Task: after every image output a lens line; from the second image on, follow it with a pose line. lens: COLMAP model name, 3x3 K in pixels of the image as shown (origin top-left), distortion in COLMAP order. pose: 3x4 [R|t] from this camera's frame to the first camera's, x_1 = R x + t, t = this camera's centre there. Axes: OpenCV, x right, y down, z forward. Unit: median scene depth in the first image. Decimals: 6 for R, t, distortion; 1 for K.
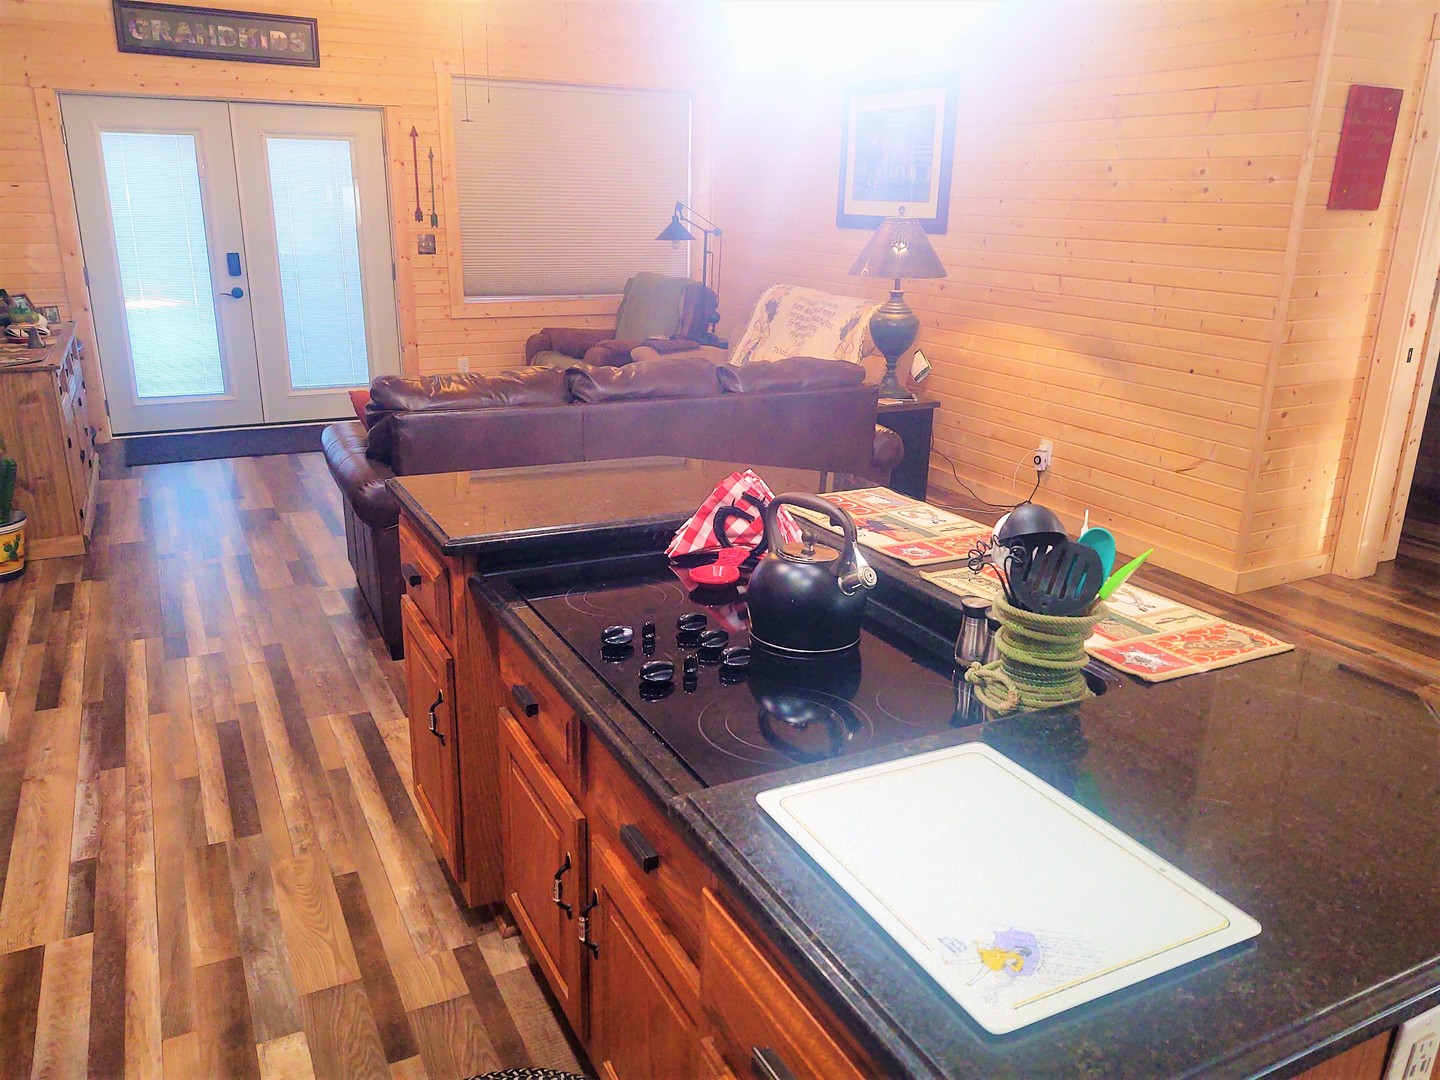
lens RADIAL K [[1103.3, 0, 705.7], [0, 1103.3, 543.4], [0, 0, 1]] dist [0.000946, 0.011693]
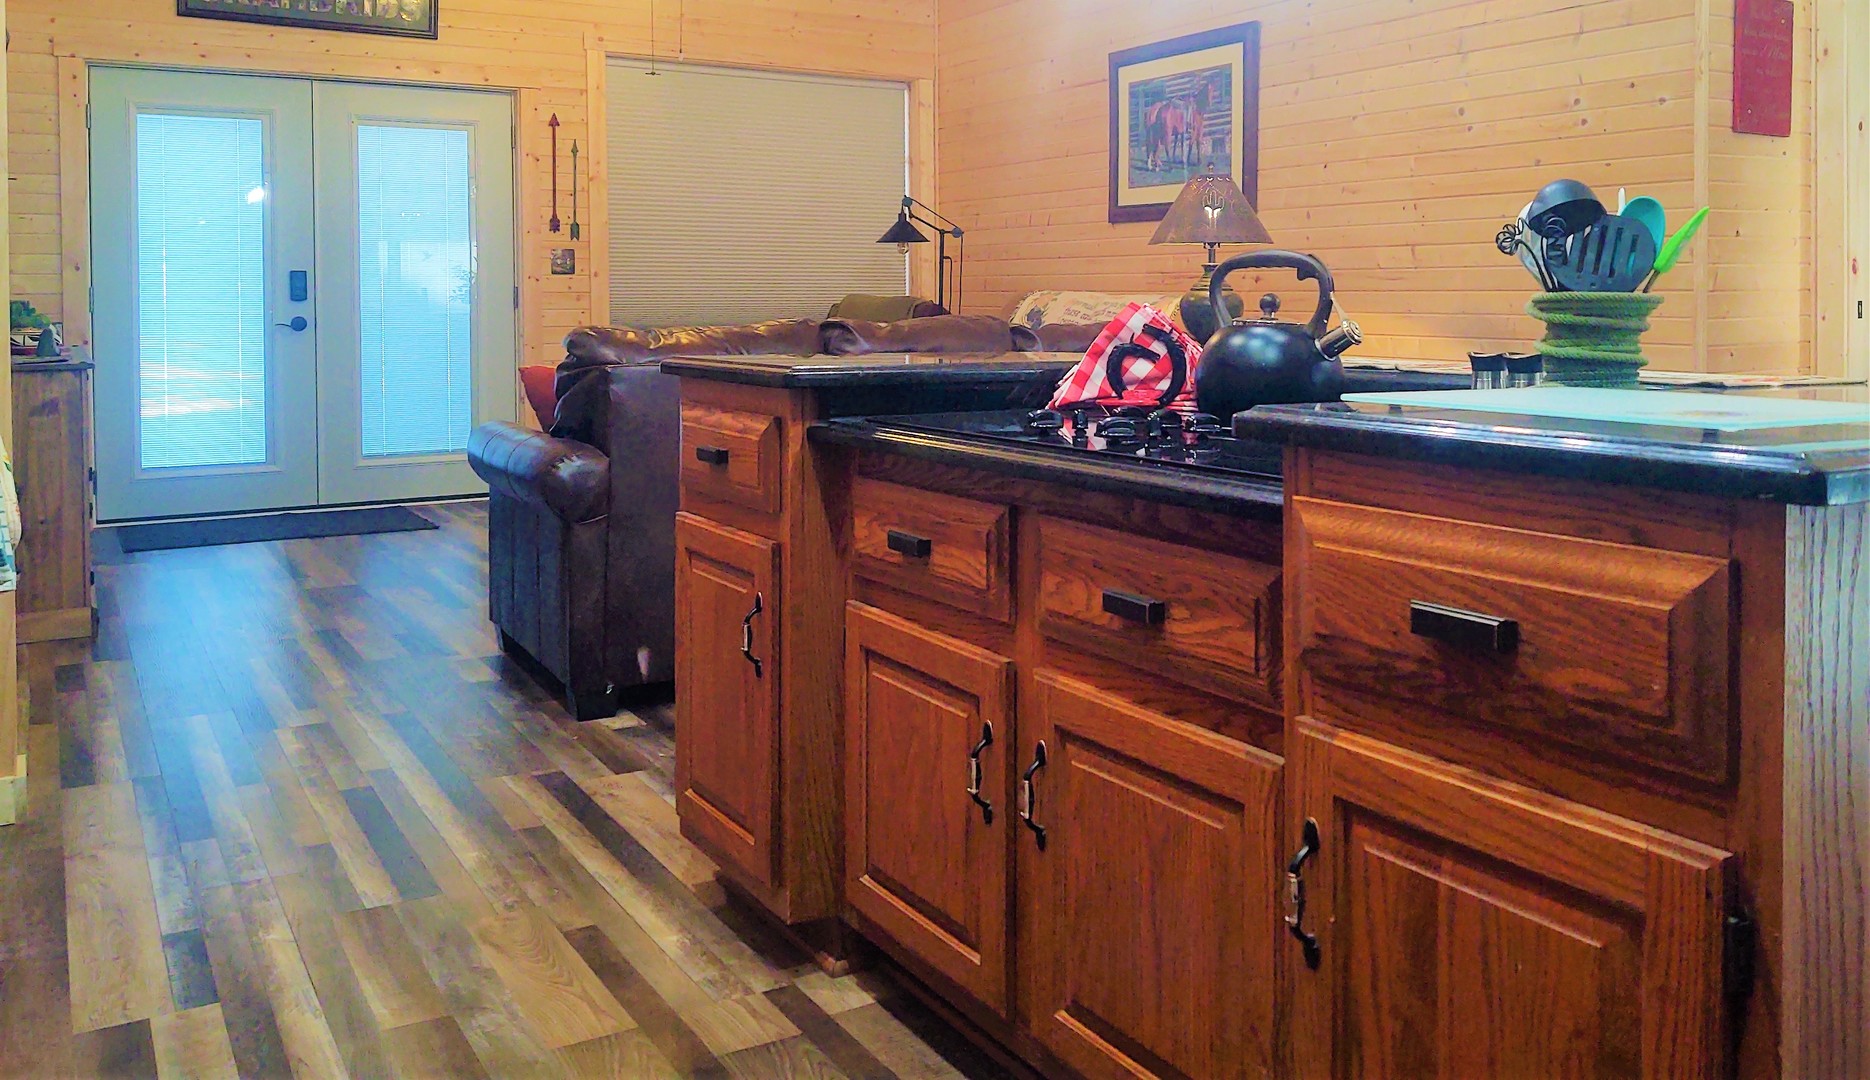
lens RADIAL K [[1559.4, 0, 996.6], [0, 1559.4, 322.4], [0, 0, 1]] dist [0.036068, -0.039928]
pose [[0.996124, -0.019976, 0.085664, -0.107401], [0.043622, 0.957865, -0.283887, 0.170096], [-0.076384, 0.286523, 0.955024, -0.047218]]
